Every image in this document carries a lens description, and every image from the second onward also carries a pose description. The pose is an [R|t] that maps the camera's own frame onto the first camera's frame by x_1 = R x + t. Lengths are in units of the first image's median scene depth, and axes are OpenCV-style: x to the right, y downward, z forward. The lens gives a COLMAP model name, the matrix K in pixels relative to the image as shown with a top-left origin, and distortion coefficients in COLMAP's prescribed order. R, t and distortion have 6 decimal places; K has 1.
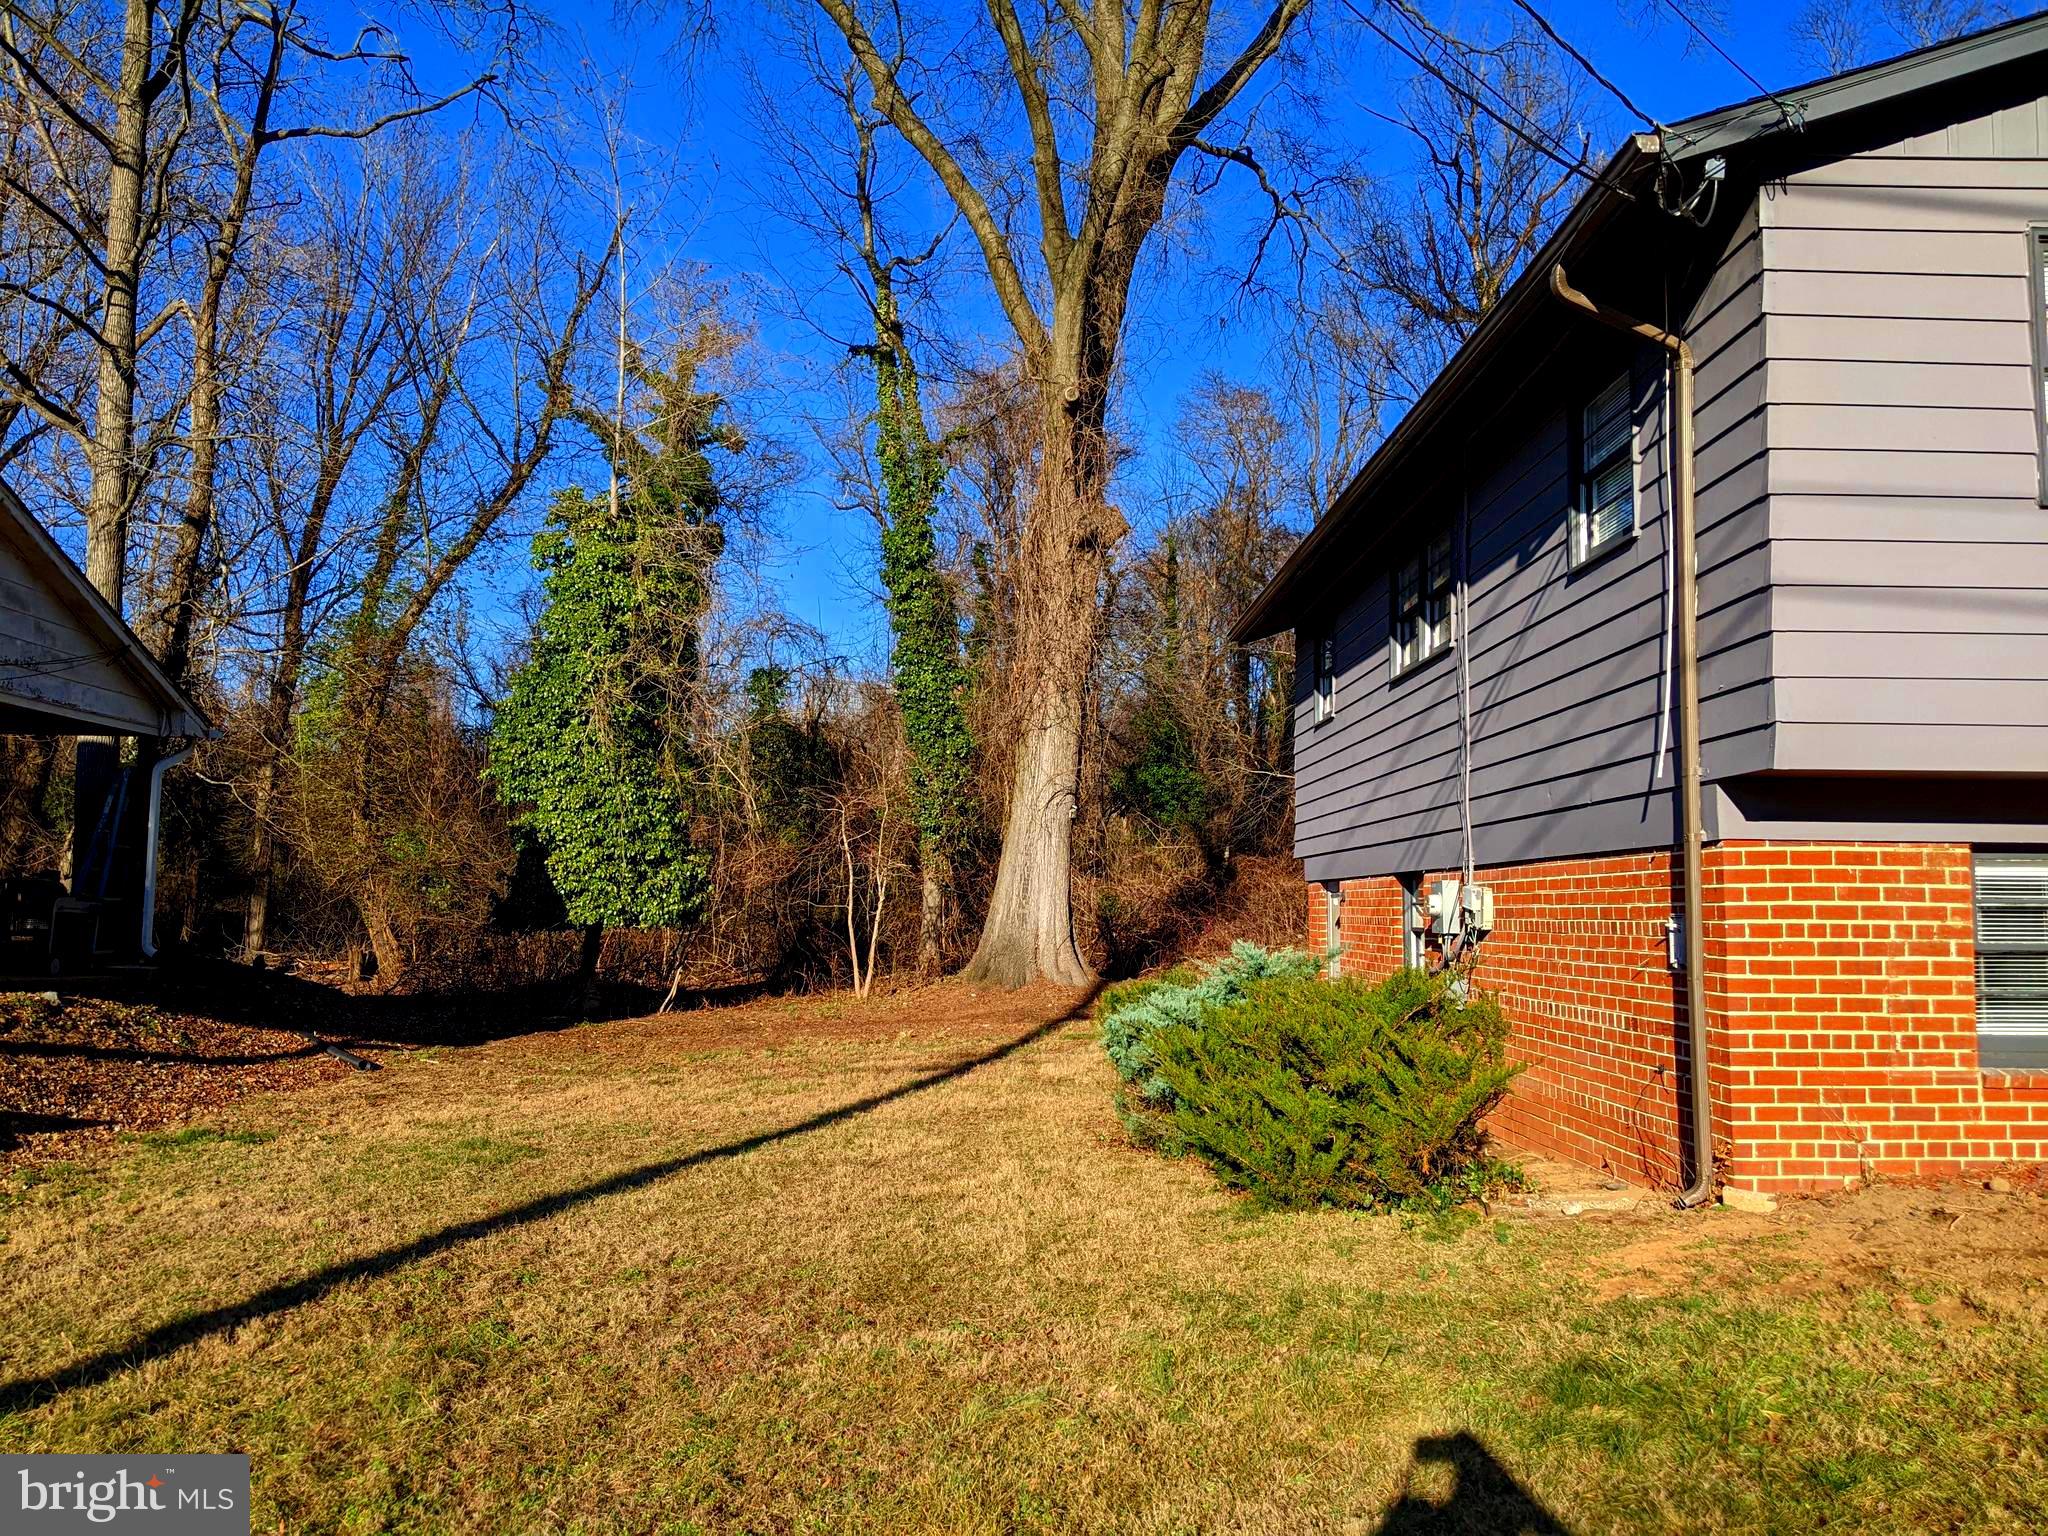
lens RADIAL K [[1716.0, 0, 1024.0], [0, 1716.0, 768.0], [0, 0, 1]] dist [0.052322, -0.103618]
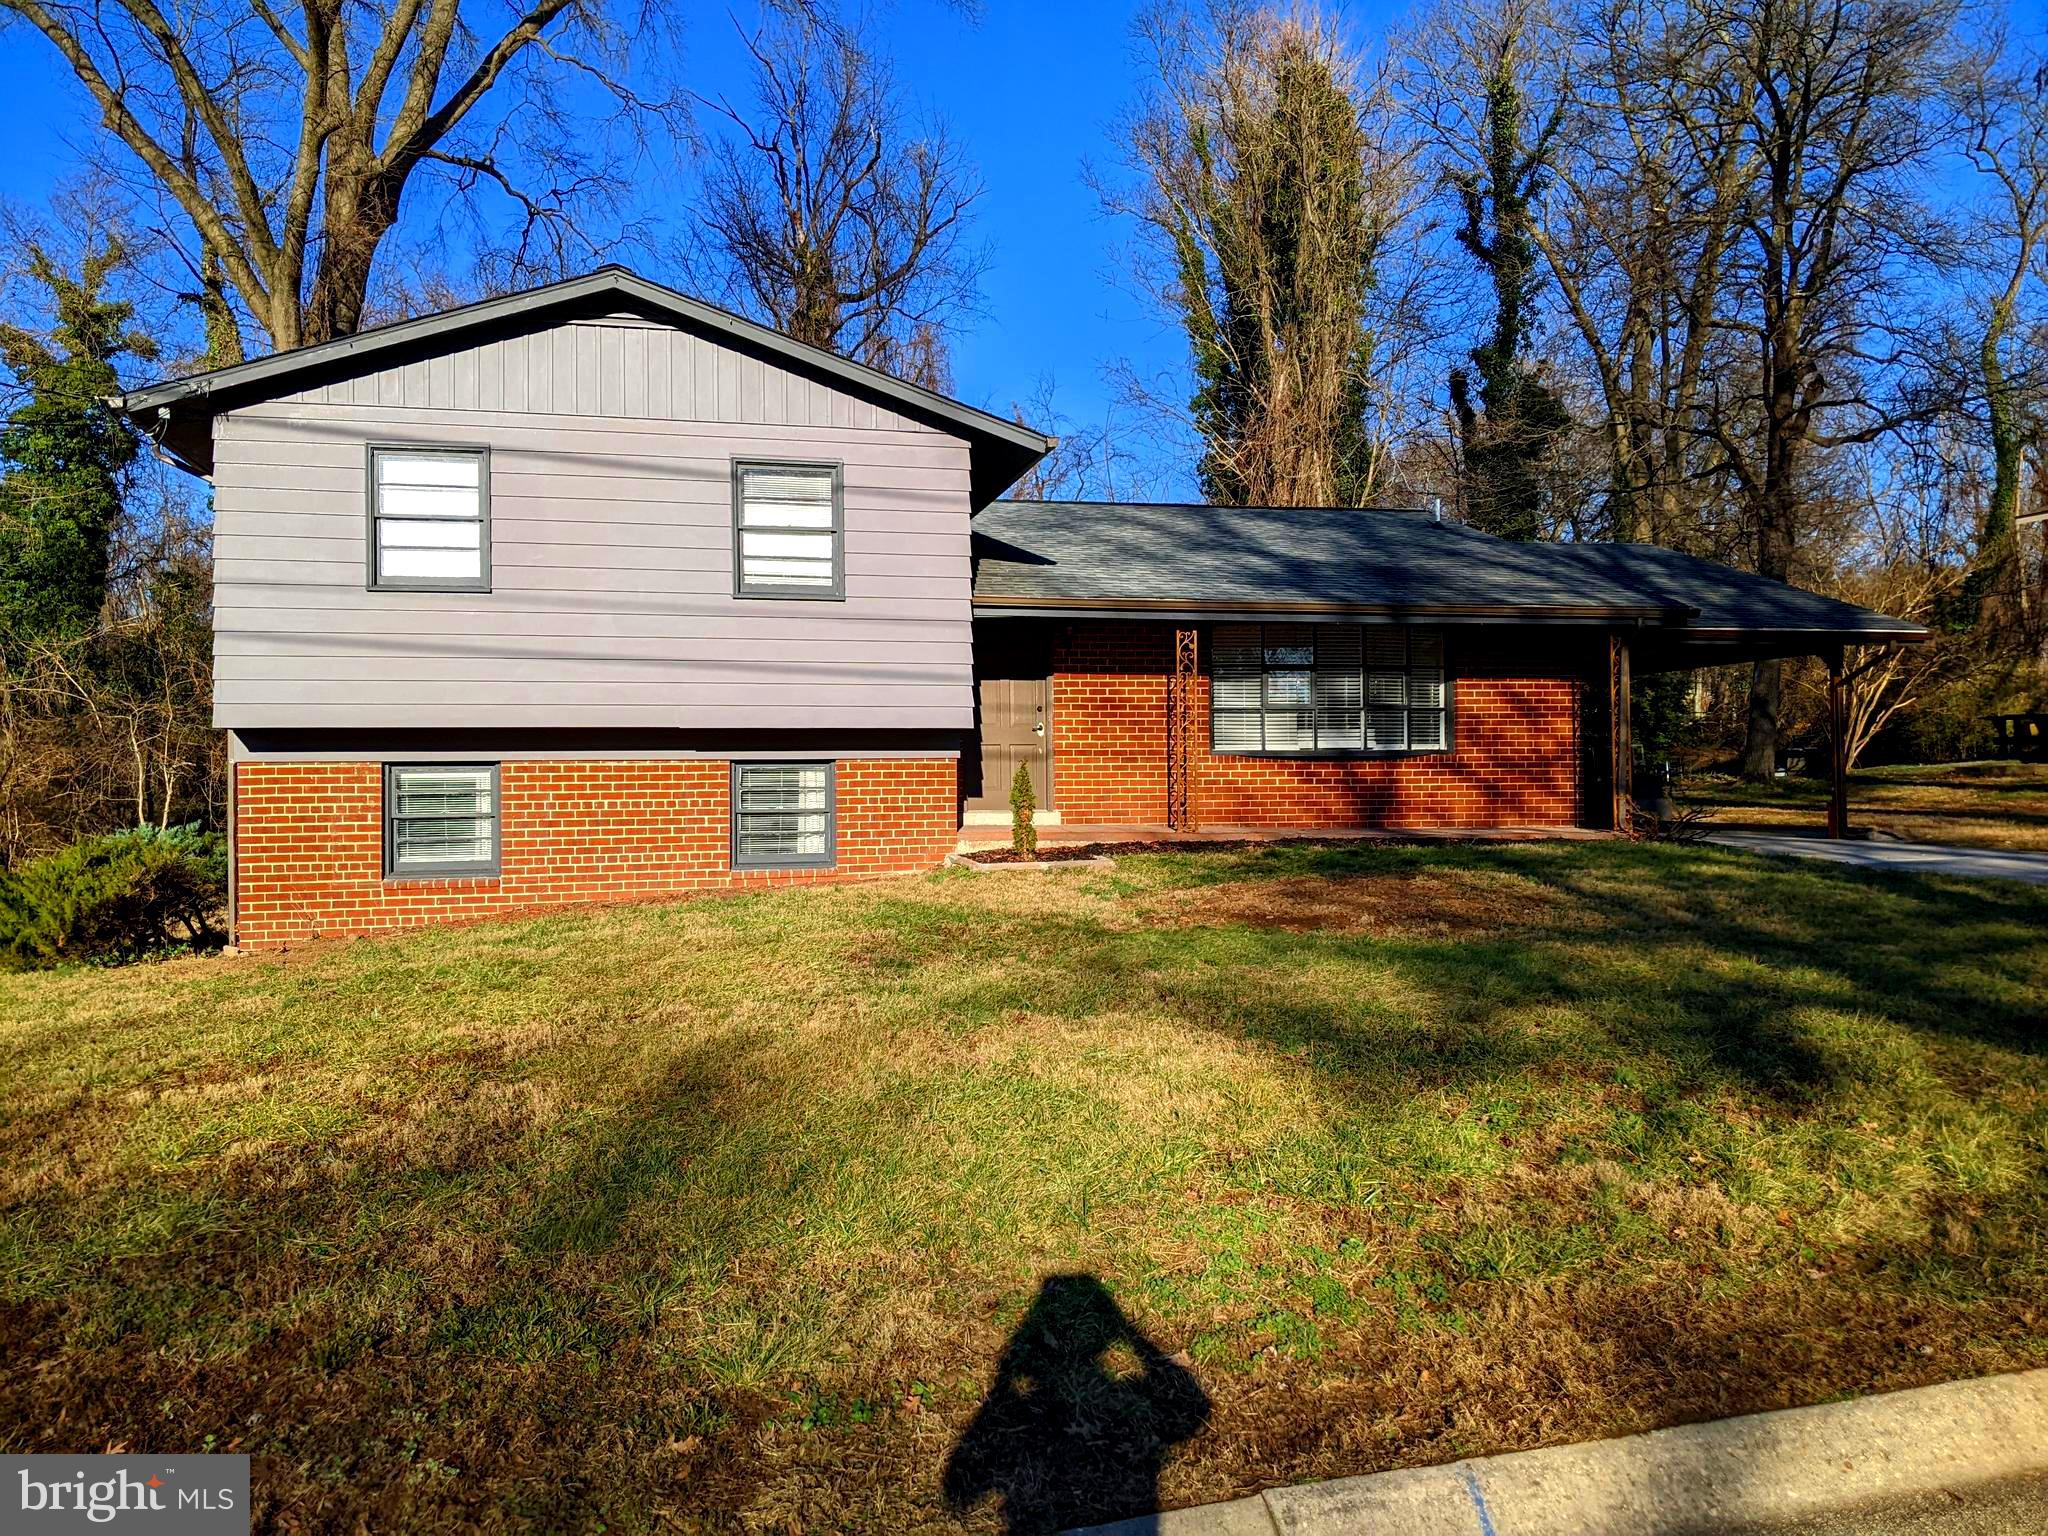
lens RADIAL K [[1663.9, 0, 1024.0], [0, 1663.9, 768.0], [0, 0, 1]] dist [0.117454, -0.224712]
pose [[0.973852, -0.015628, 0.226645, 0.824052], [-0.001020, 0.997320, 0.073149, -0.086714], [-0.227181, -0.071468, 0.971227, -0.966049]]
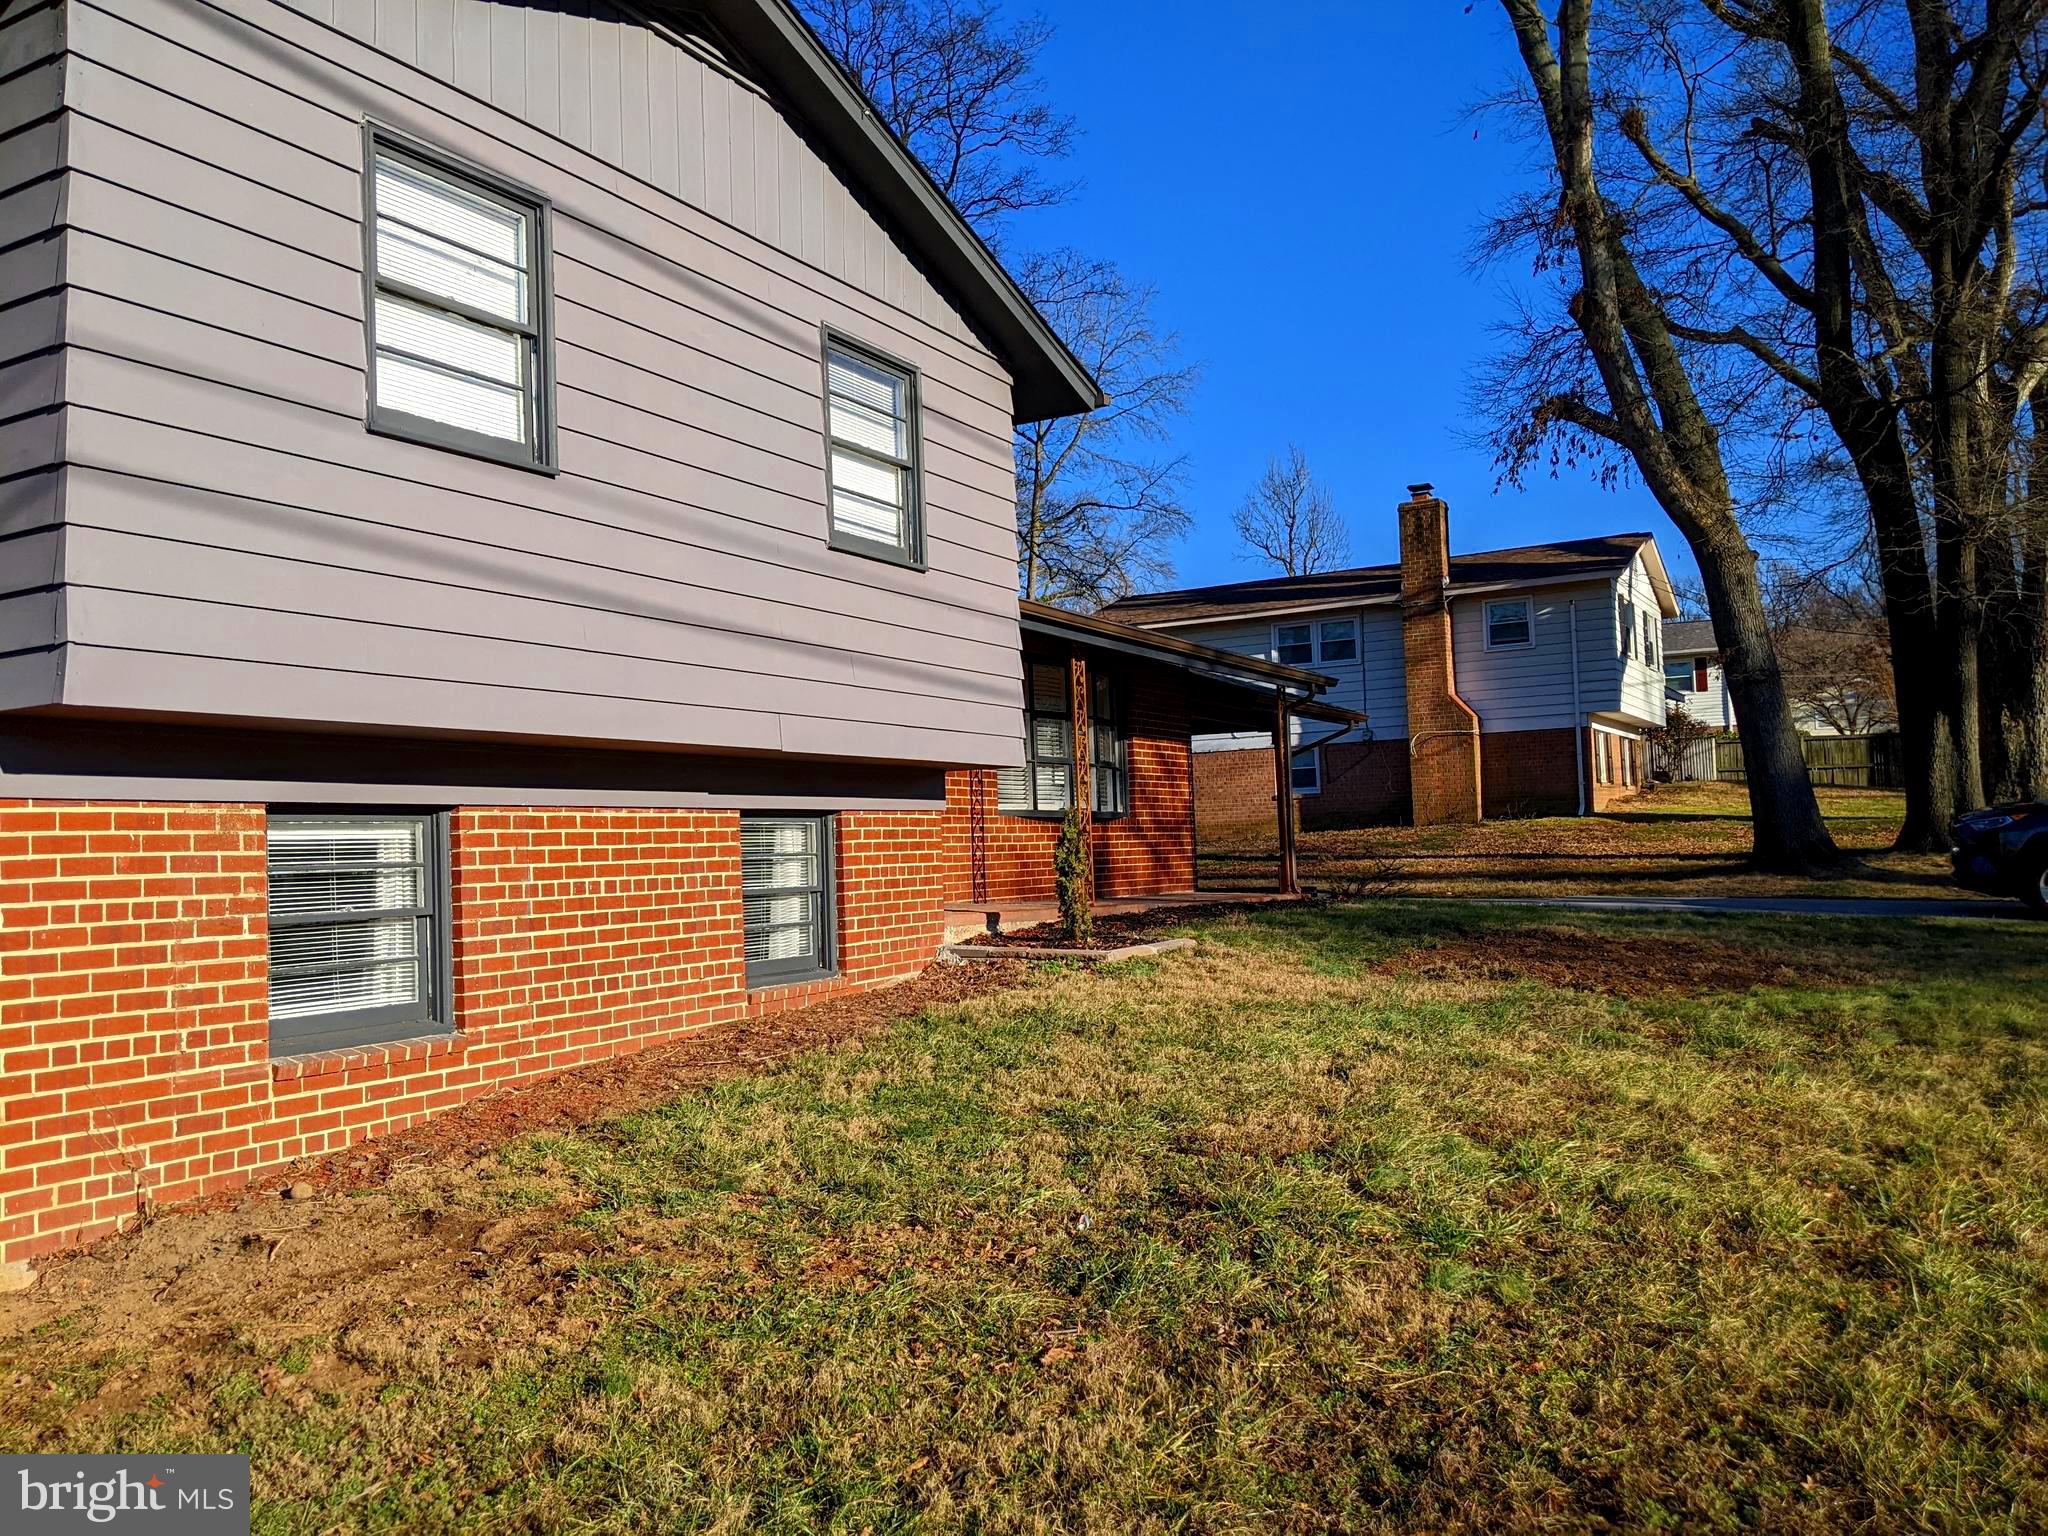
lens RADIAL K [[1621.9, 0, 1024.0], [0, 1621.9, 768.0], [0, 0, 1]] dist [-0.000555, -0.017715]
pose [[0.489867, 0.021109, 0.871542, 0.020225], [-0.033316, 0.999430, -0.005480, 0.017507], [-0.871160, -0.026352, 0.490291, 0.265356]]
